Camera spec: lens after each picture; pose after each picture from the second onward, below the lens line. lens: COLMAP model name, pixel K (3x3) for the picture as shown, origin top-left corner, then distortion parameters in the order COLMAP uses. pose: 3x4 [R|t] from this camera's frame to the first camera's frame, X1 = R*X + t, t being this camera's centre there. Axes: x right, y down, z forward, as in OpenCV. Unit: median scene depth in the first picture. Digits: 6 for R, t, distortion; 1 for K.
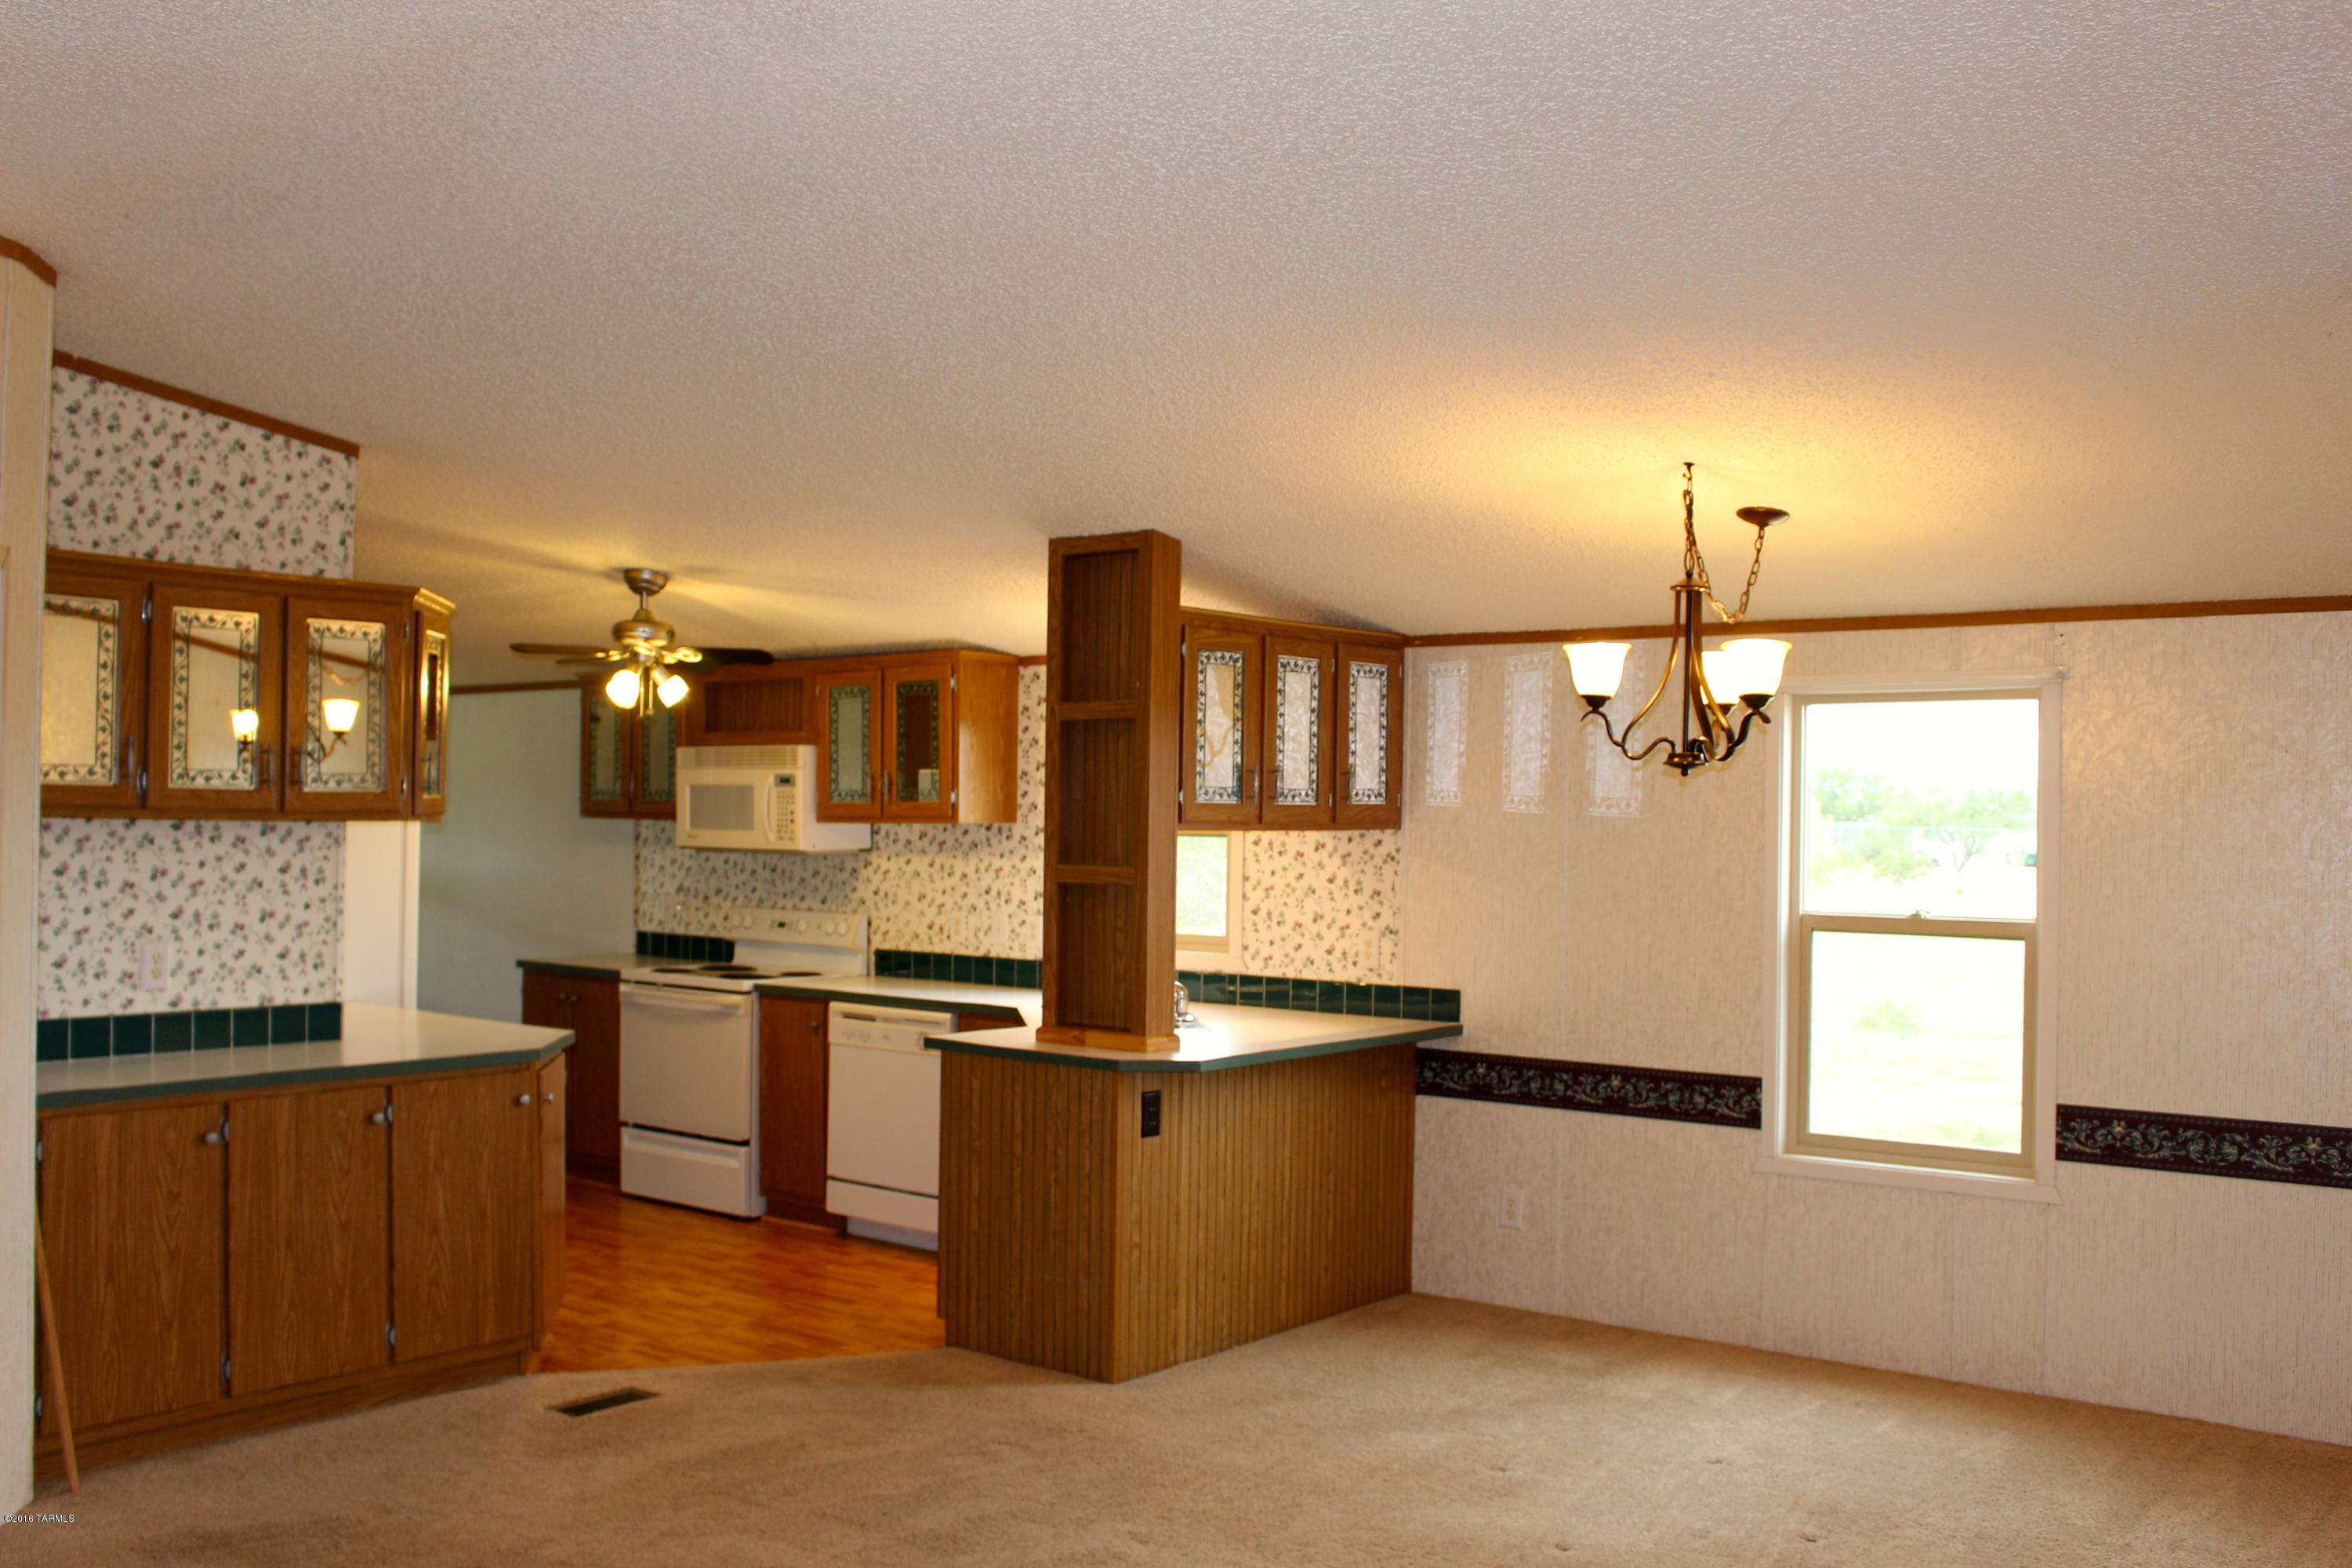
lens RADIAL K [[2159.7, 0, 1161.5], [0, 2159.7, 792.7], [0, 0, 1]] dist [-0.117552, 0.000000]
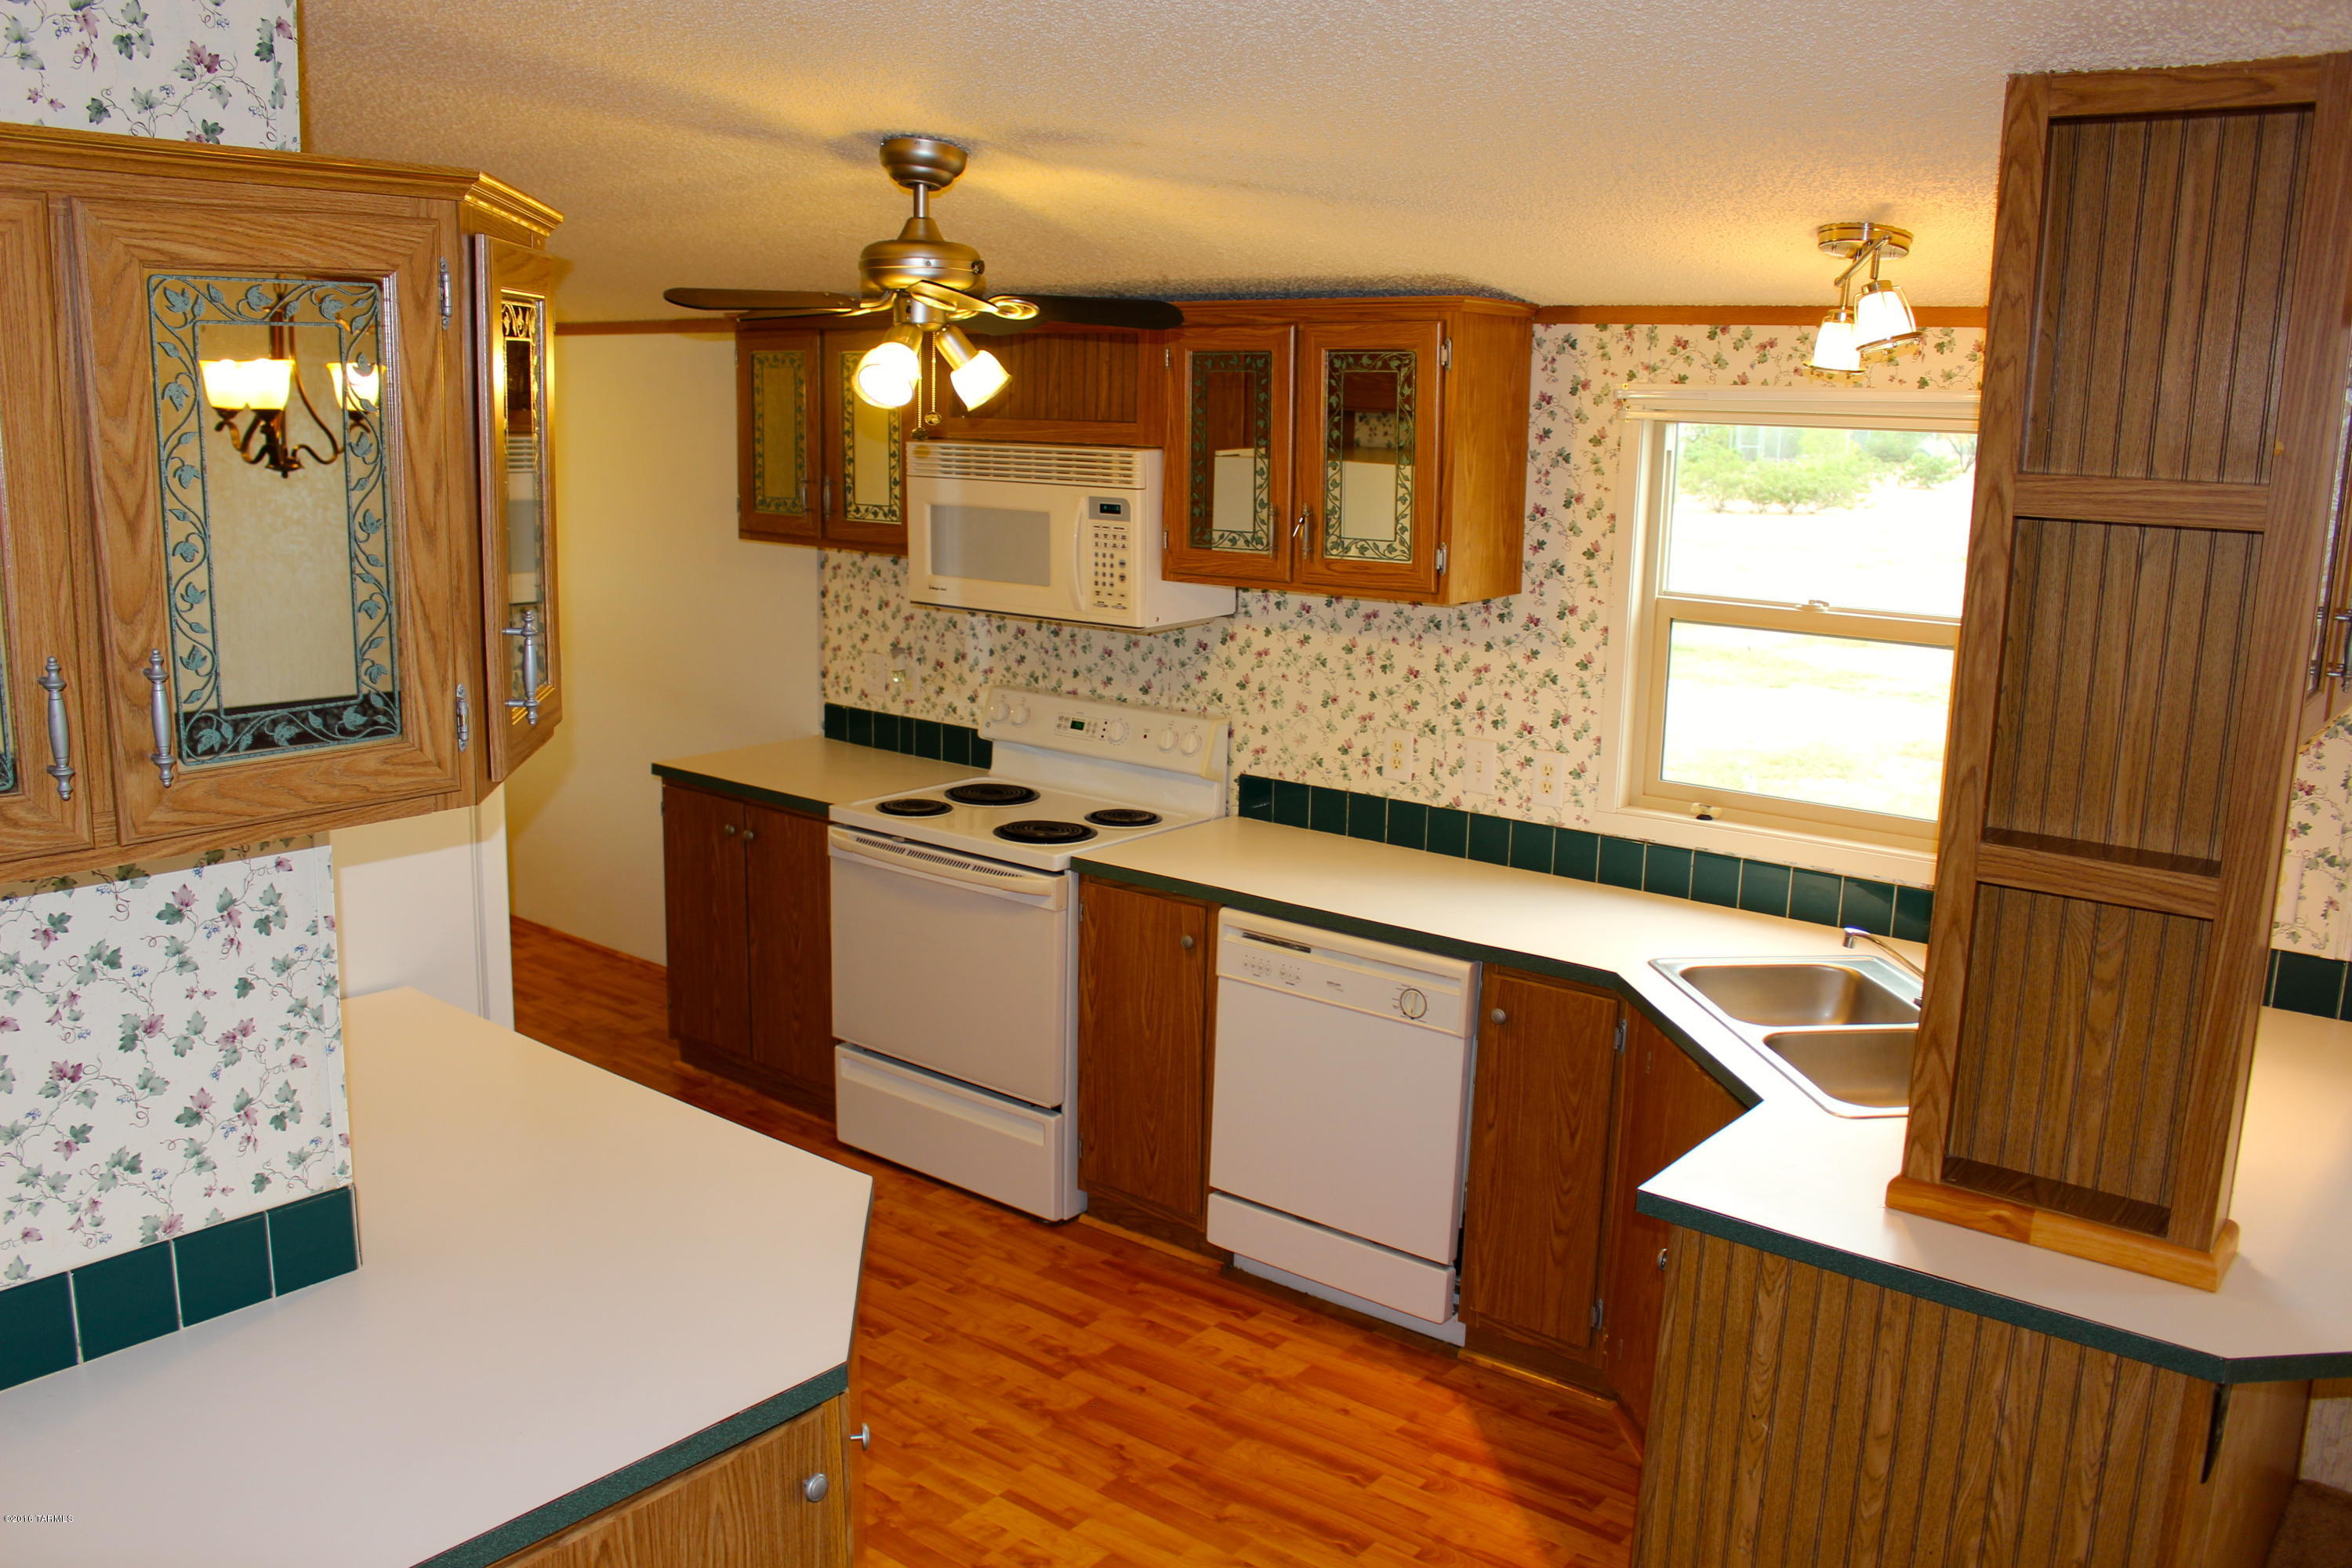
lens RADIAL K [[1924.9, 0, 1138.1], [0, 1924.9, 759.9], [0, 0, 1]] dist [-0.120506, 0.054791]
pose [[0.999953, 0.008151, -0.005322, -0.168340], [-0.006918, 0.979670, 0.200495, -0.045497], [0.006848, -0.200449, 0.979680, 0.480337]]
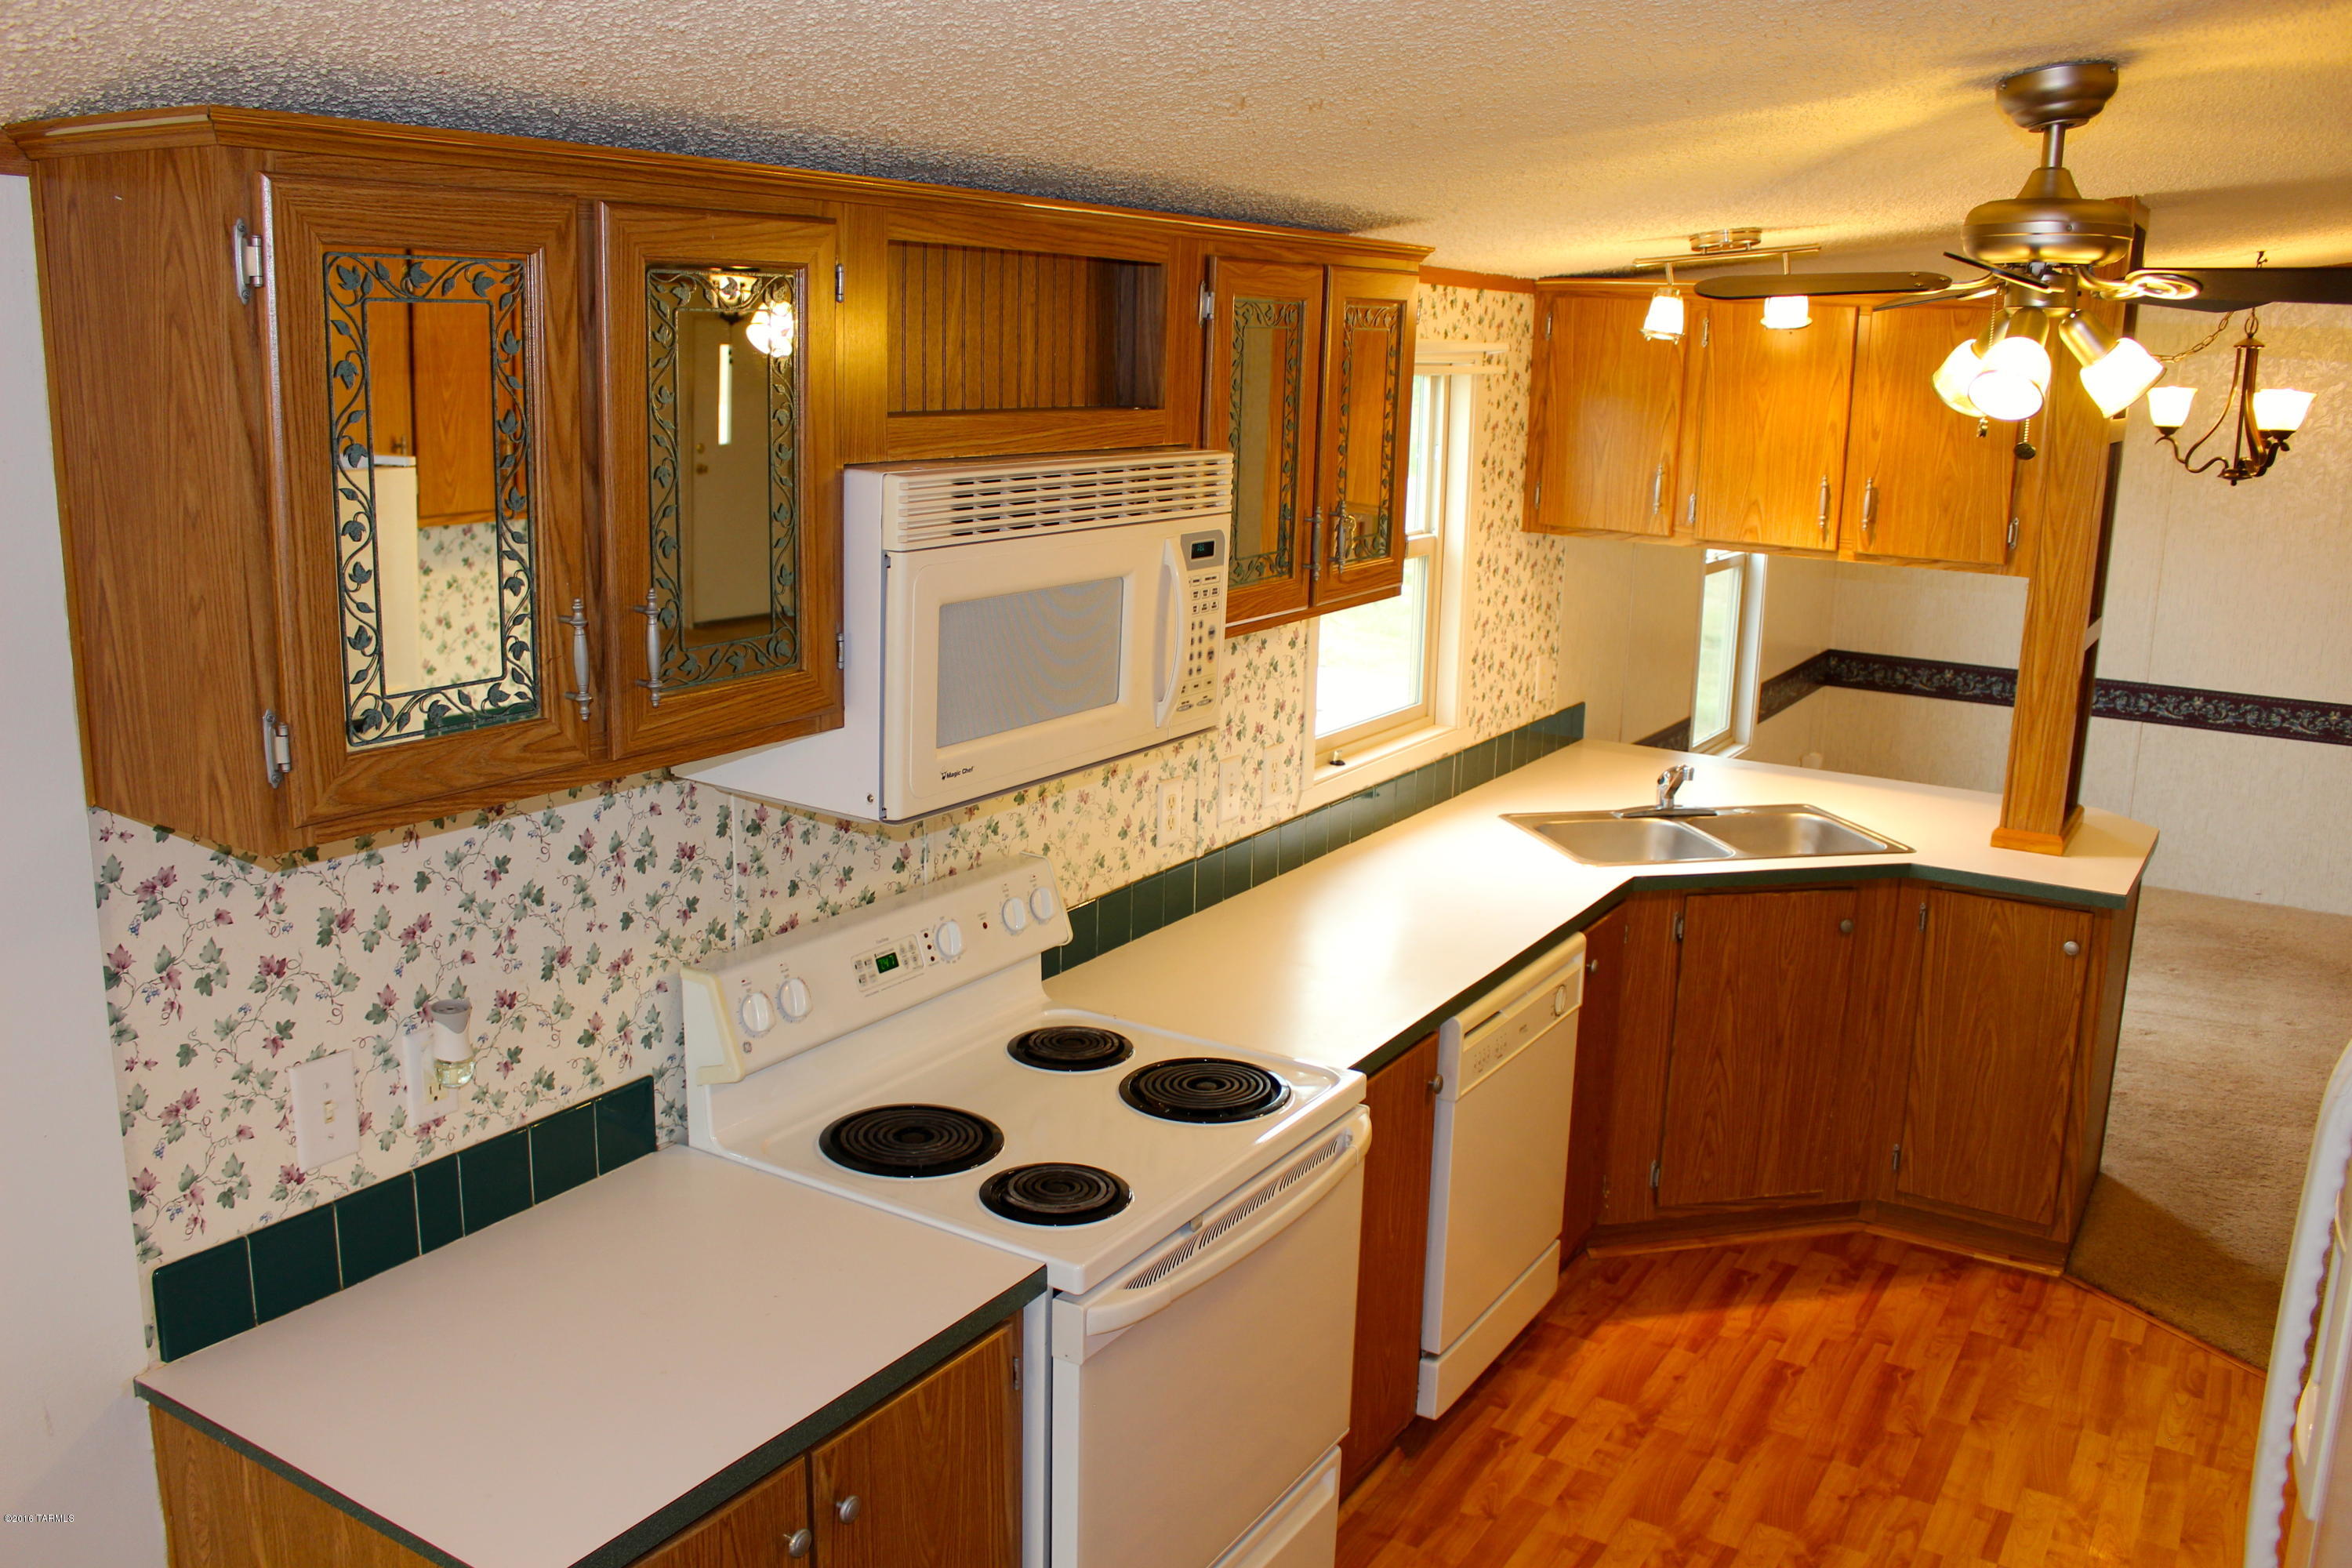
lens RADIAL K [[1924.9, 0, 1159.4], [0, 1924.9, 784.4], [0, 0, 1]] dist [-0.120506, 0.054791]
pose [[-0.103959, -0.237197, 0.965883, -0.515480], [-0.034540, 0.971420, 0.234839, -0.045193], [-0.993982, -0.008948, -0.109180, 1.071077]]
